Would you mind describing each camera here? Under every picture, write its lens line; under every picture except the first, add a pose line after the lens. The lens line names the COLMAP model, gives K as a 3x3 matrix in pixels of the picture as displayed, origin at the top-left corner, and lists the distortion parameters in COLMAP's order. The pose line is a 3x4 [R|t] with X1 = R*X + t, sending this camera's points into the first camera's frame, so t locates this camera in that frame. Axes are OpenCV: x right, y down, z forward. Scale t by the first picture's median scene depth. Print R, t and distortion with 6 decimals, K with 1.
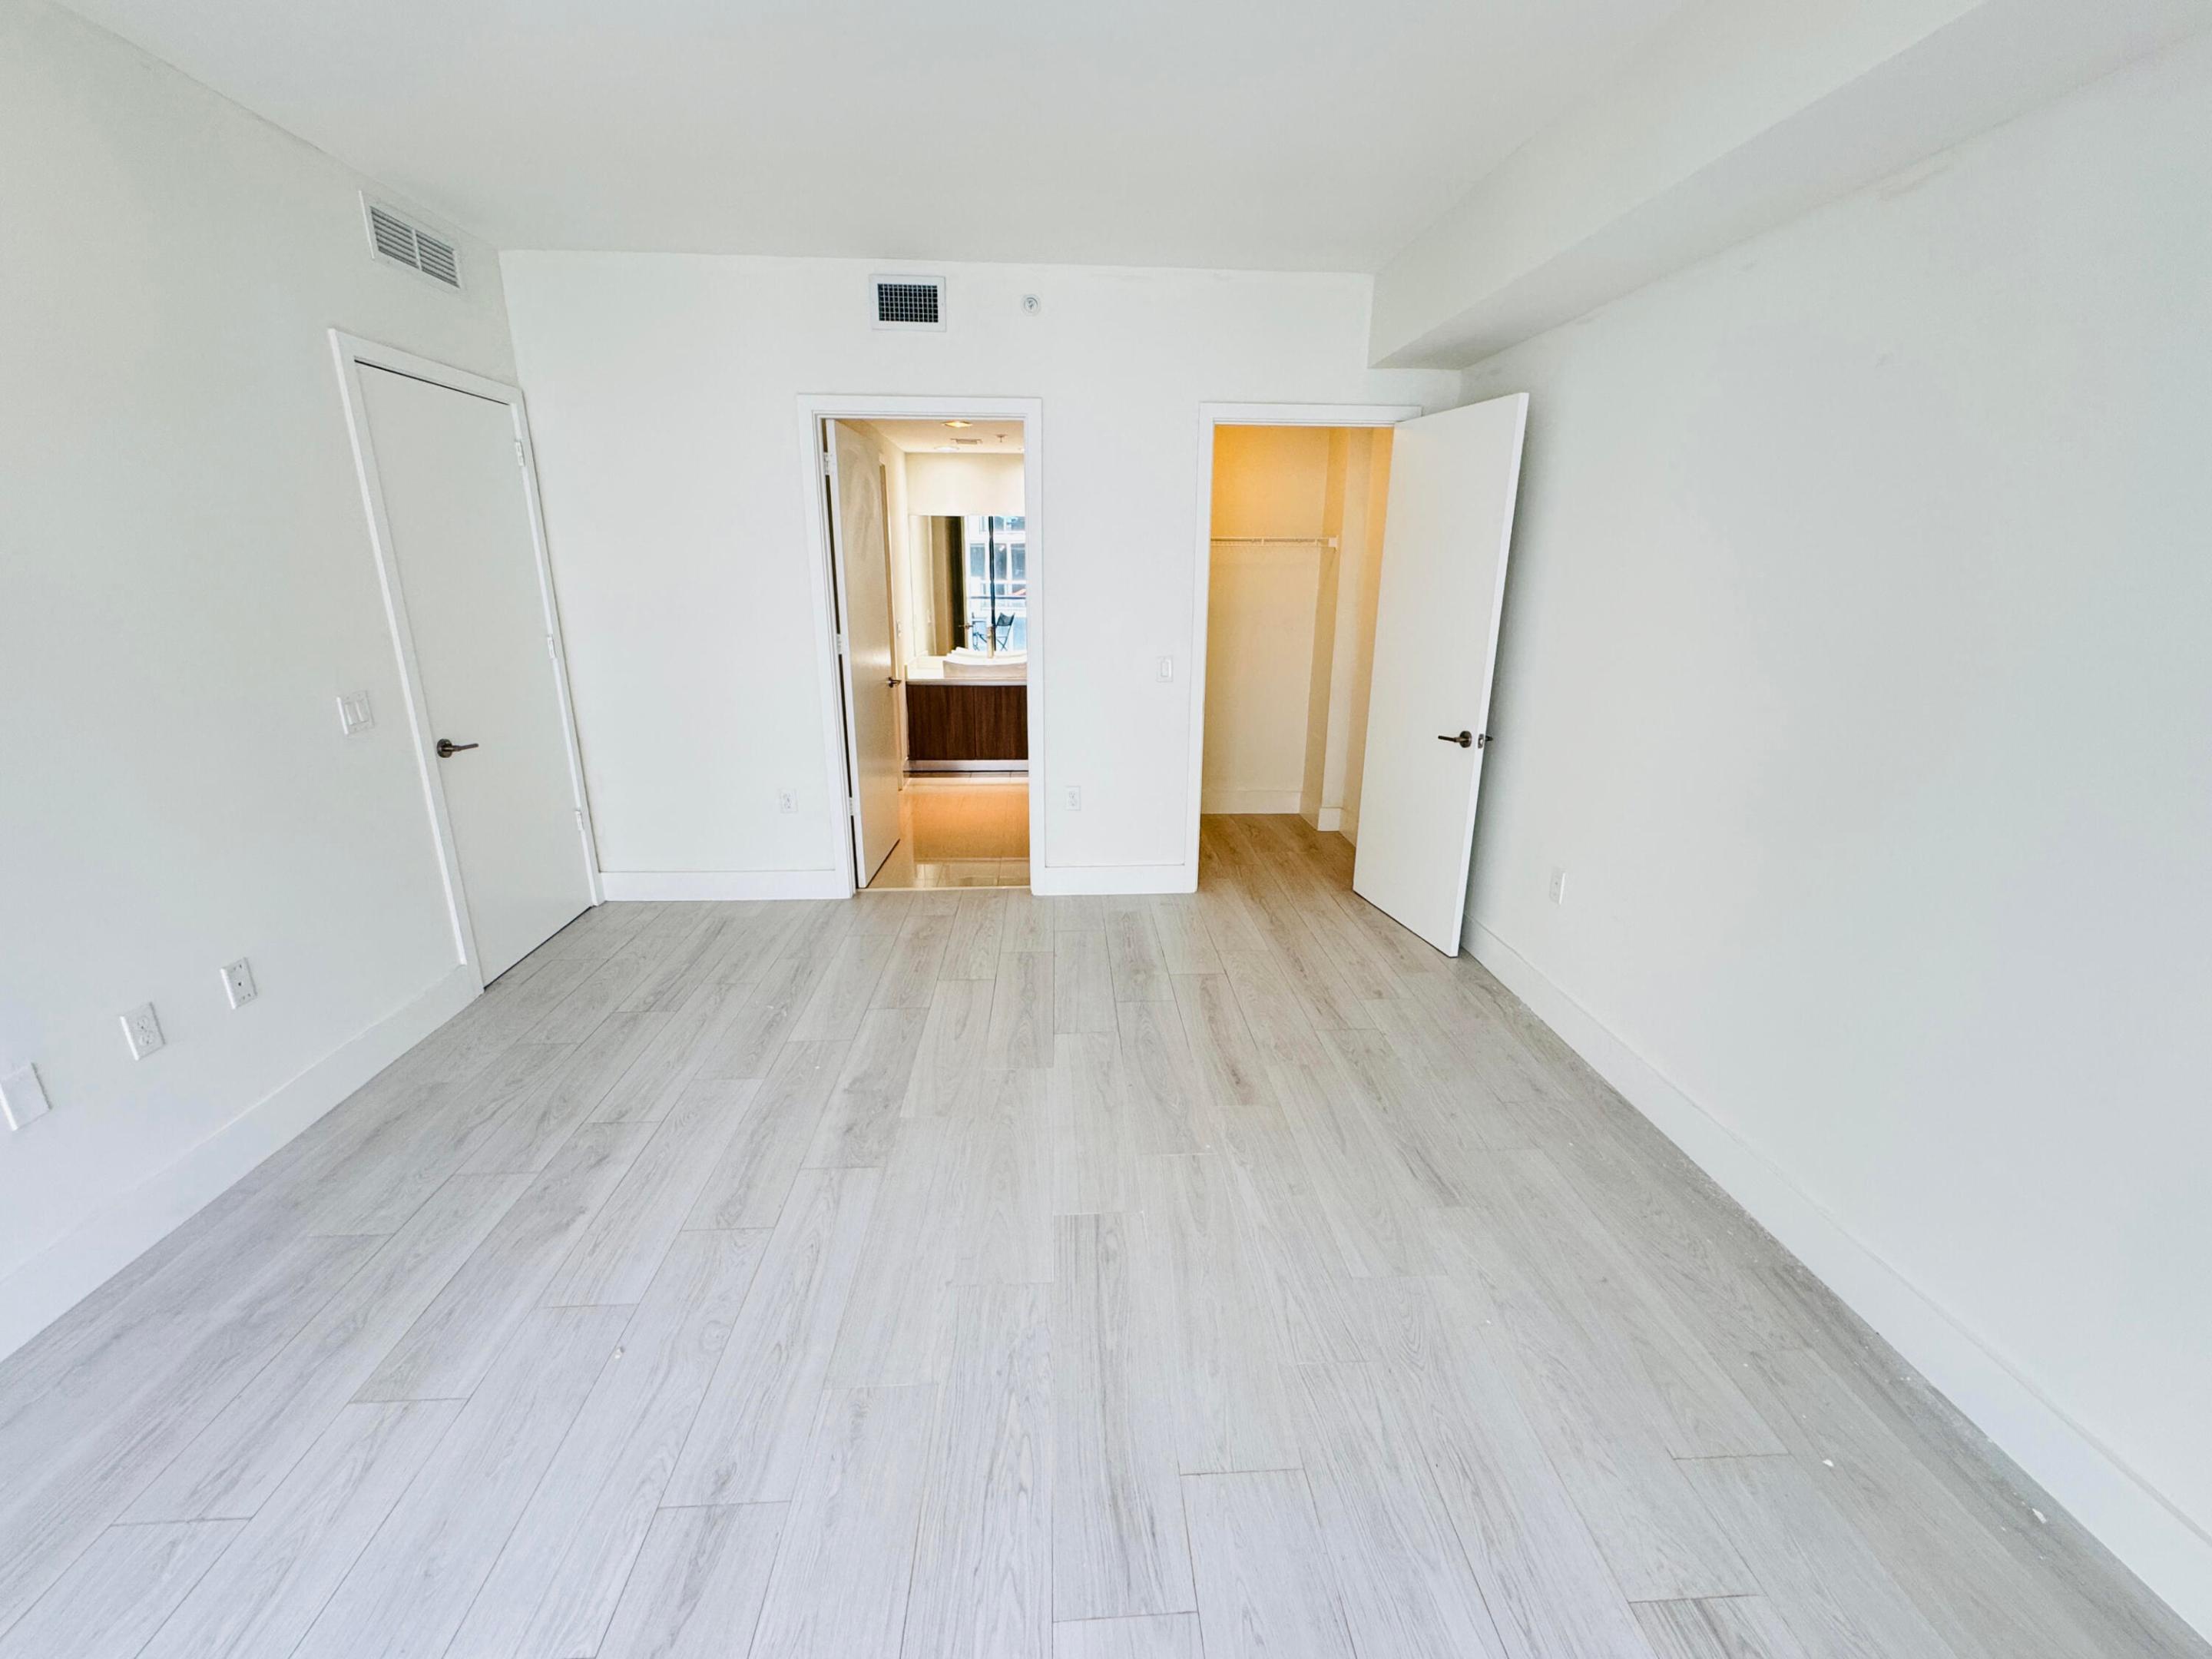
lens RADIAL K [[912.2, 0, 1106.0], [0, 912.2, 829.5], [0, 0, 1]] dist [-0.001999, -0.000159]
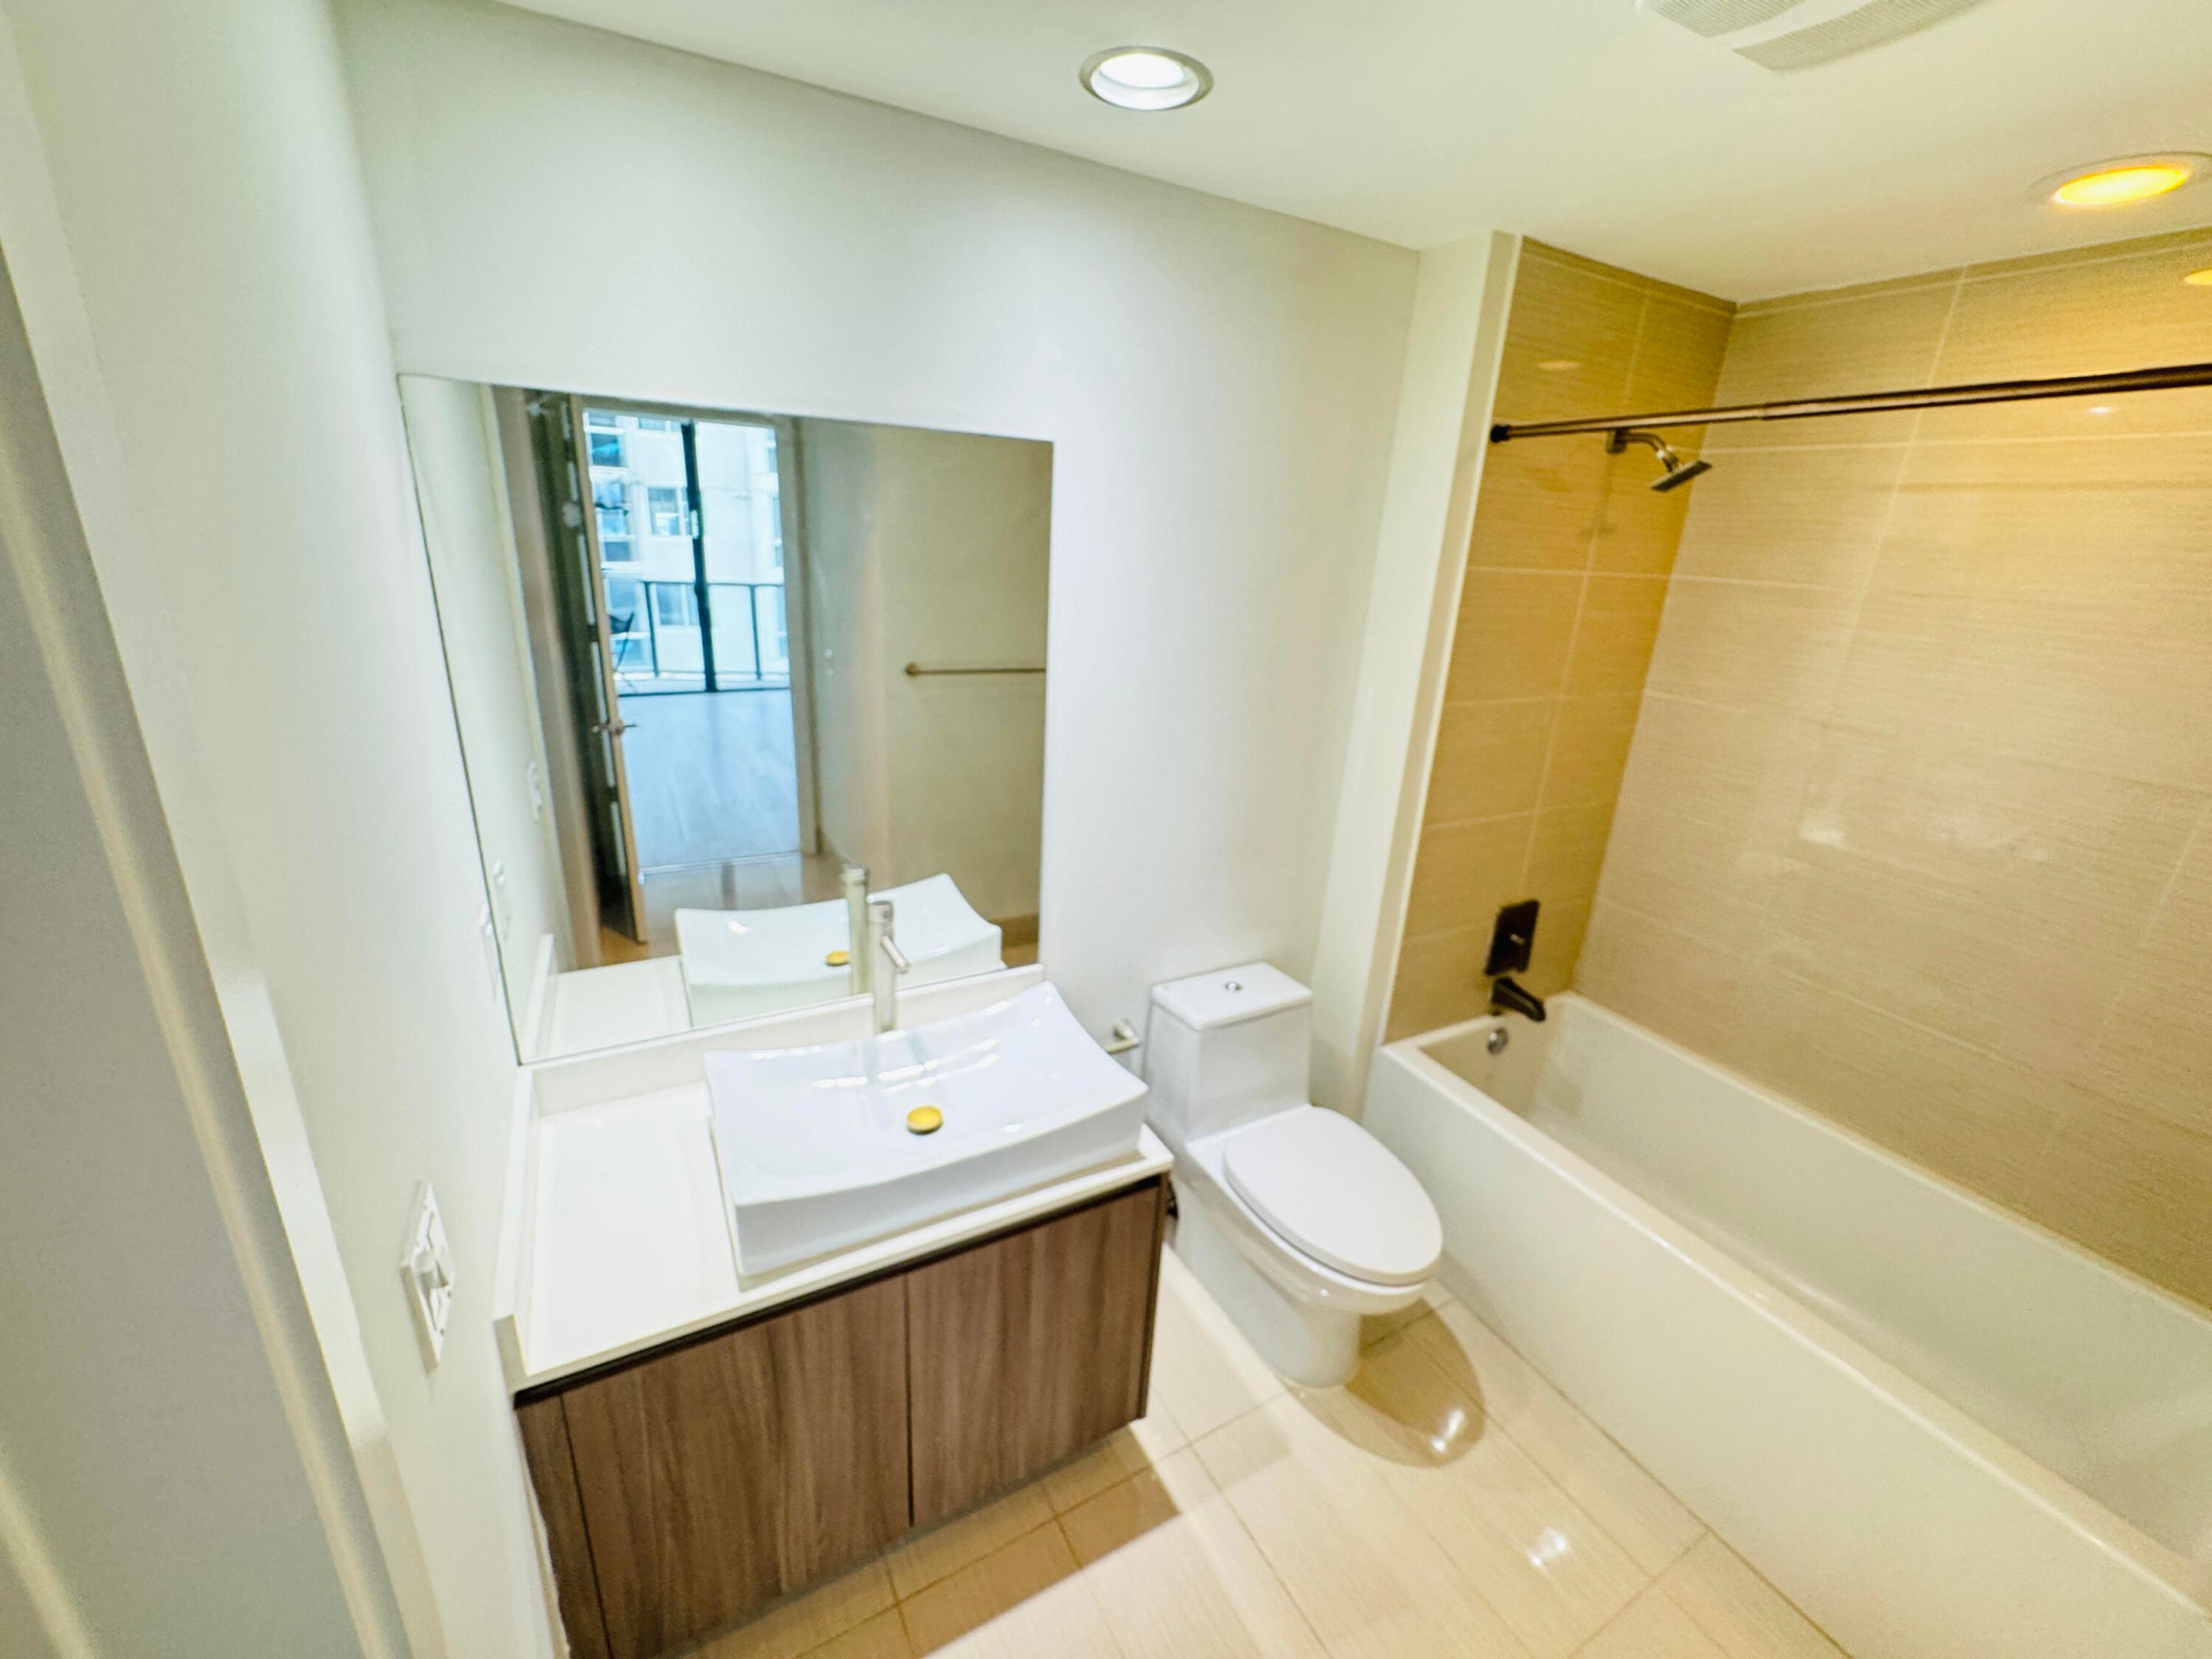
lens RADIAL K [[892.9, 0, 1106.0], [0, 892.9, 829.5], [0, 0, 1]] dist [-0.002450, -0.000188]
pose [[0.900407, -0.106578, 0.421792, -0.177407], [0.080213, 0.993576, 0.079823, -0.266986], [-0.427590, -0.038040, 0.903172, 0.799775]]
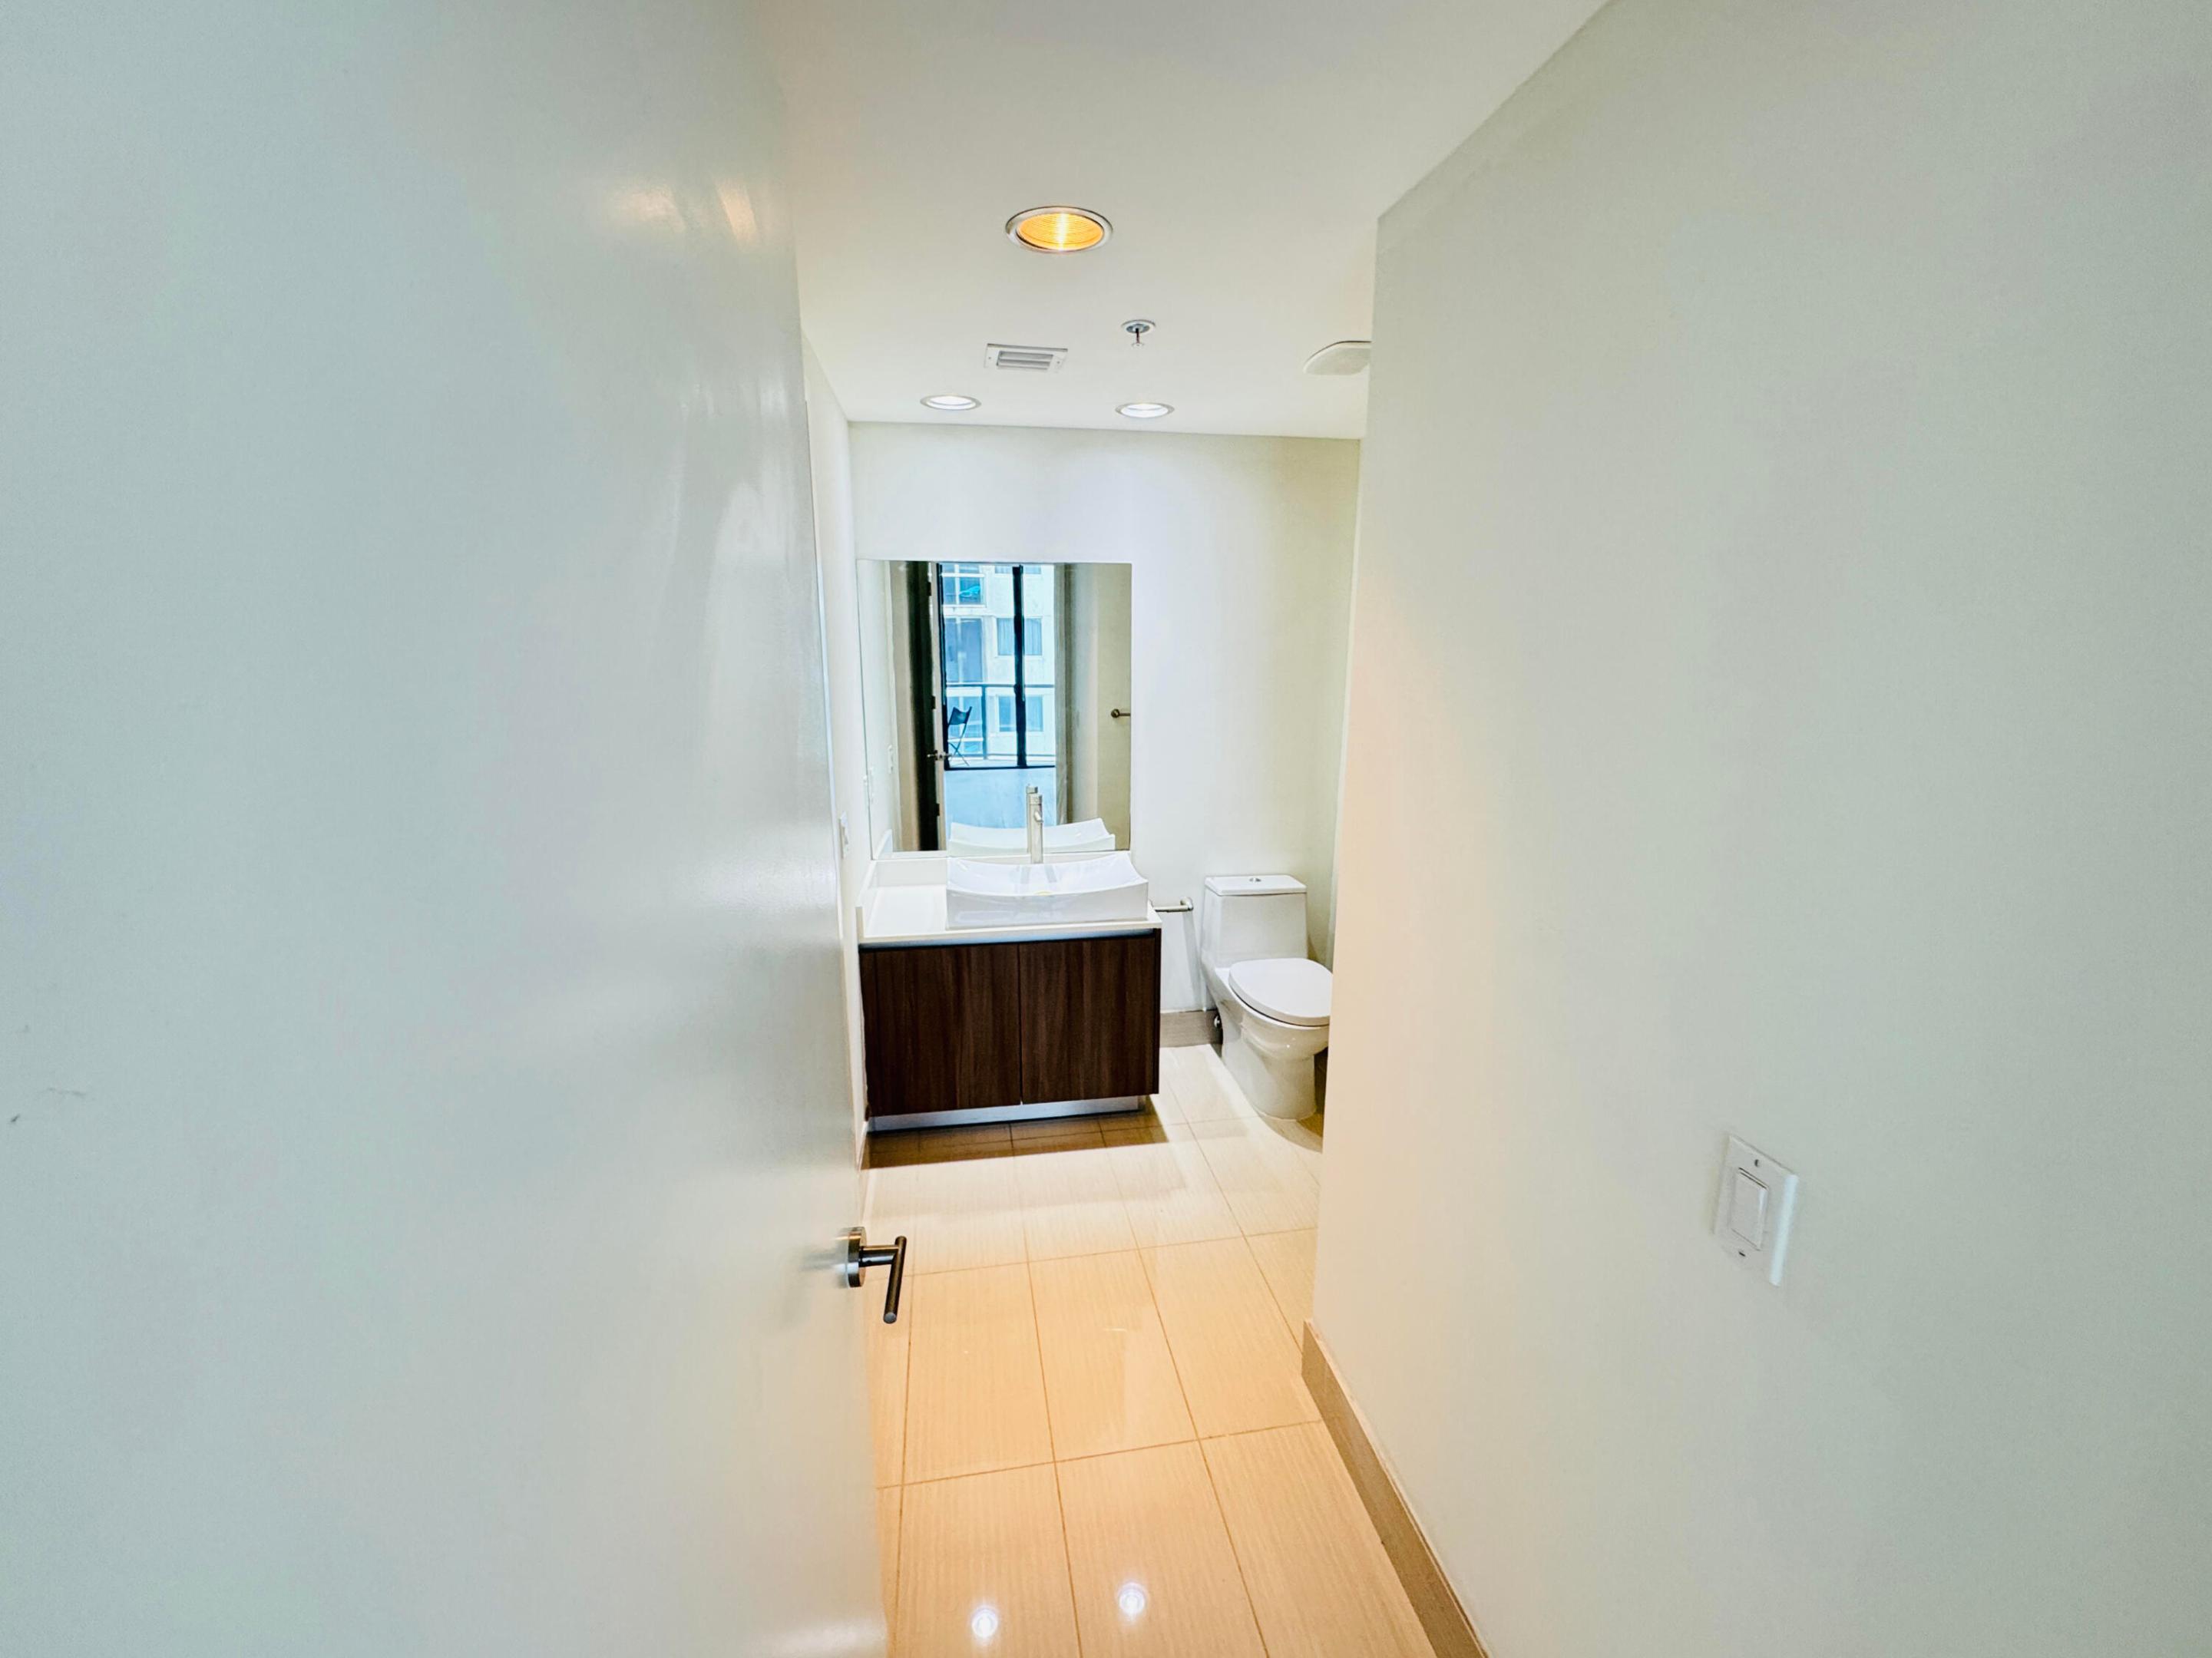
lens RADIAL K [[880.4, 0, 1105.3], [0, 880.4, 825.8], [0, 0, 1]] dist [-0.002329, -0.000239]
pose [[0.993620, -0.033368, 0.107734, -0.146456], [0.040050, 0.997366, -0.060467, -0.185626], [-0.105432, 0.064396, 0.992339, 0.572270]]
